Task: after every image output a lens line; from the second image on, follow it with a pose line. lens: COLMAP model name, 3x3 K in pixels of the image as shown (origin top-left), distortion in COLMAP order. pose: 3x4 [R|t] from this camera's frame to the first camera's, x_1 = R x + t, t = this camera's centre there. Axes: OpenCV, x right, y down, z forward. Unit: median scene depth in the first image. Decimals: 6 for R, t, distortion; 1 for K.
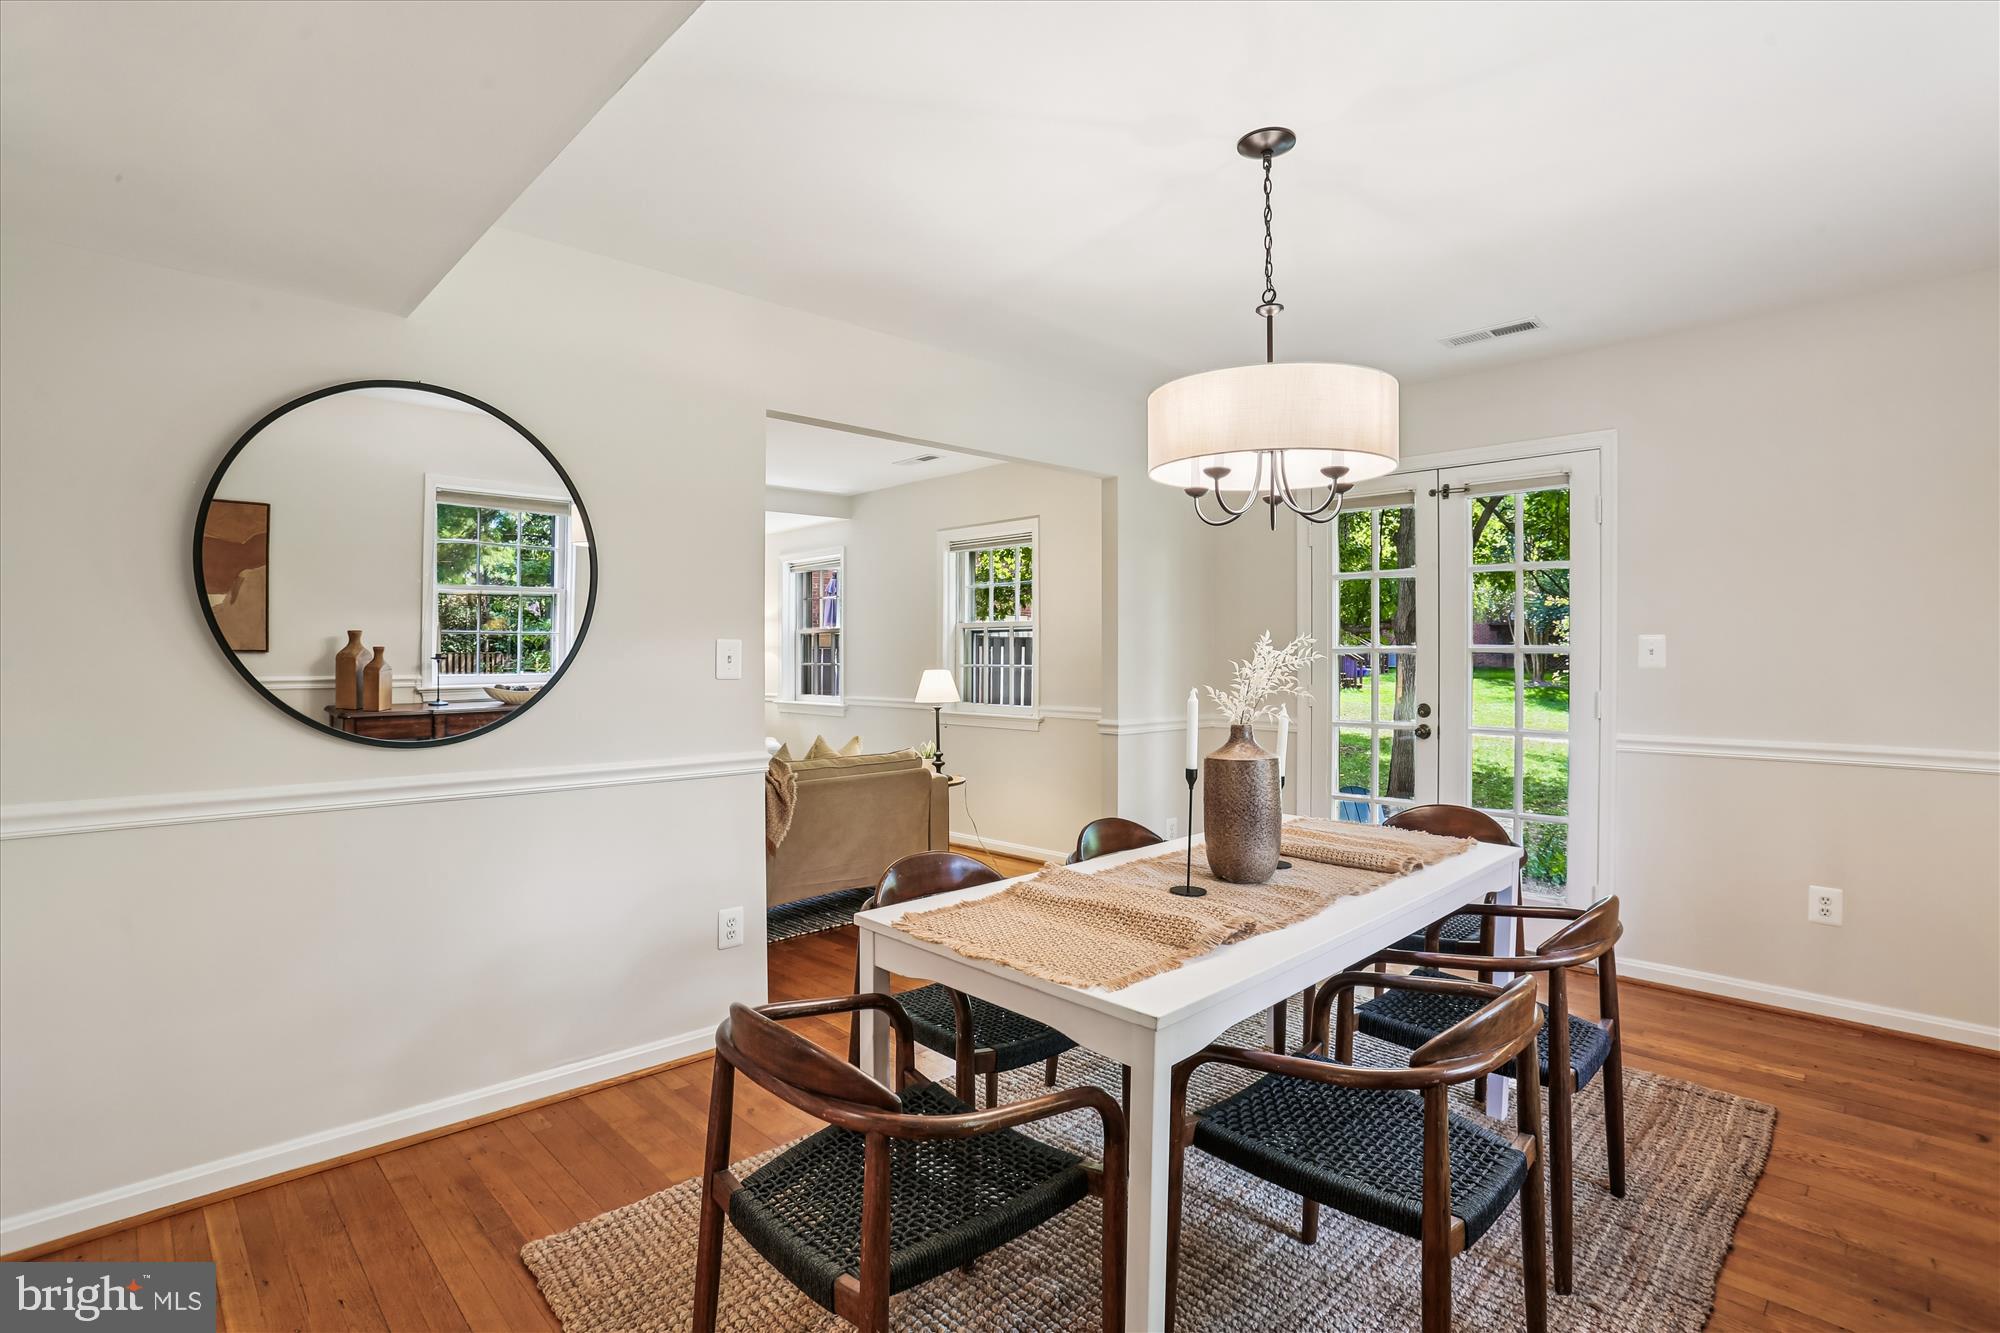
lens RADIAL K [[951.0, 0, 1009.0], [0, 951.0, 650.8], [0, 0, 1]] dist [-0.066648, 0.013684]
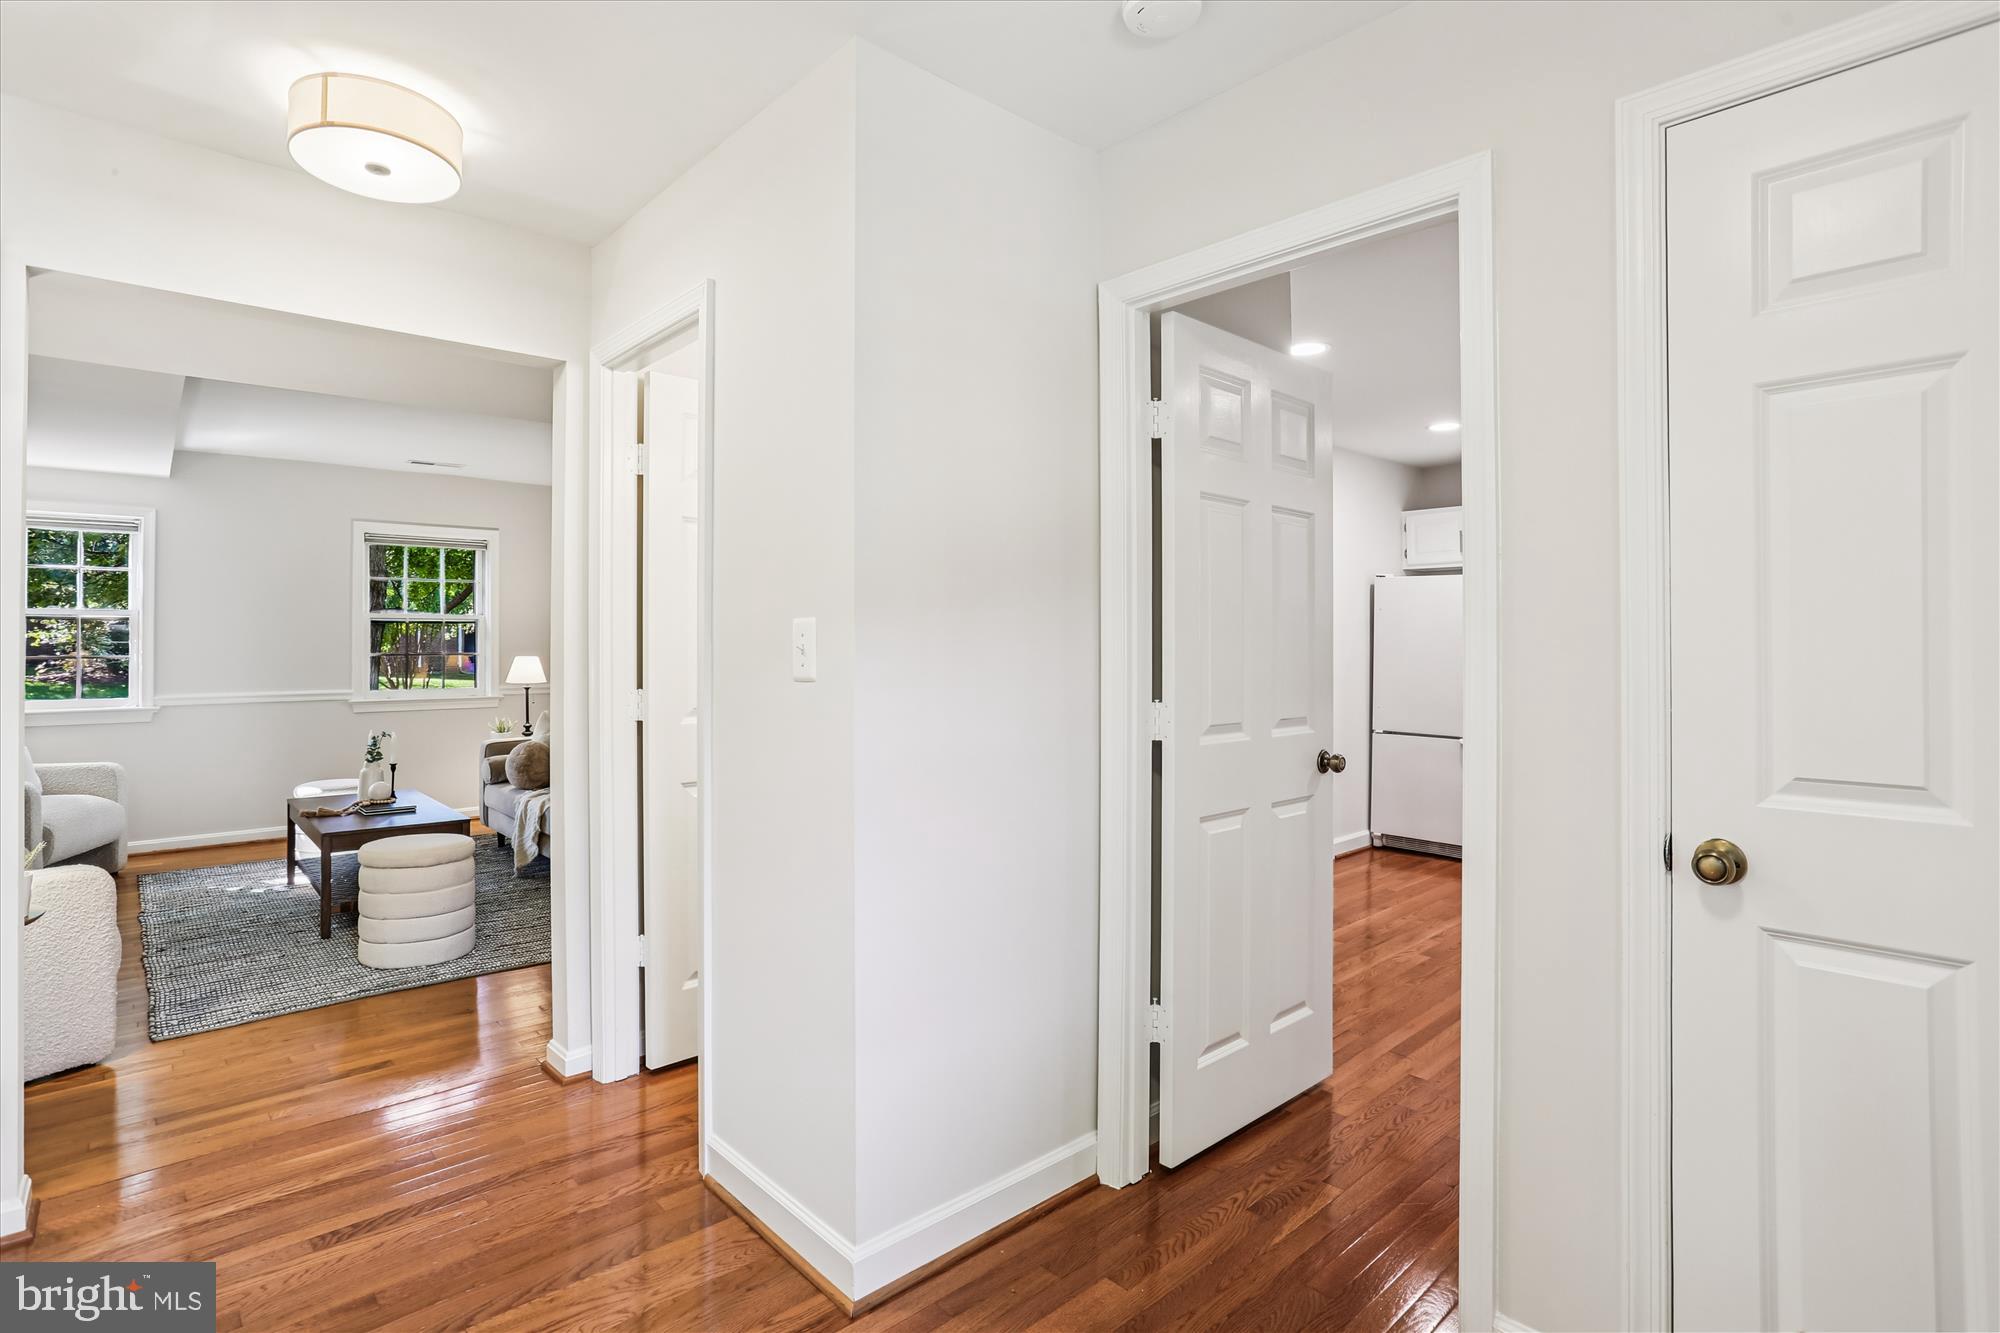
lens RADIAL K [[951.0, 0, 1009.0], [0, 951.0, 650.8], [0, 0, 1]] dist [-0.066648, 0.013684]
pose [[0.033498, 0.001813, 0.999437, -1.054770], [-0.000350, 0.999998, -0.001802, 0.012890], [-0.999439, -0.000289, 0.033499, 0.295466]]
